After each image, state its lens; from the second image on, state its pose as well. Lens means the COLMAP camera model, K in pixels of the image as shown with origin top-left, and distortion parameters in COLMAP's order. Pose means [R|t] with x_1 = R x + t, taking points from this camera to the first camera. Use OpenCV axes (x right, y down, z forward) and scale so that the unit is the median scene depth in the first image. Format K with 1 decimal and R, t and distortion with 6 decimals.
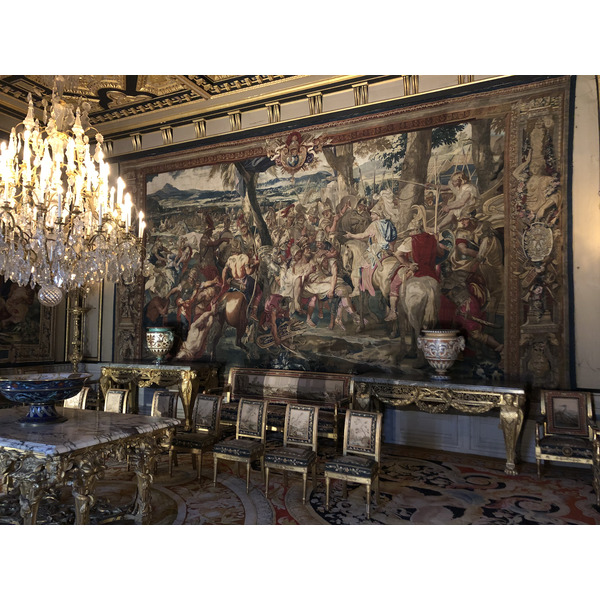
lens RADIAL K [[493.0, 0, 297.9], [0, 493.0, 300.6], [0, 0, 1]] dist [0.022642, -0.072816]
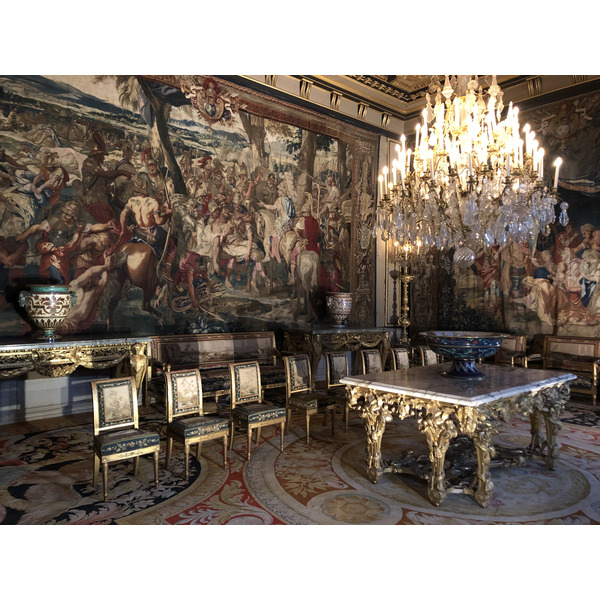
lens RADIAL K [[493.0, 0, 300.5], [0, 493.0, 302.9], [0, 0, 1]] dist [0.022642, -0.072816]
pose [[0.364272, -0.011518, 0.931221, -0.837367], [-0.058892, 0.997637, 0.035377, 0.037650], [-0.929429, -0.067728, 0.362733, 0.494558]]
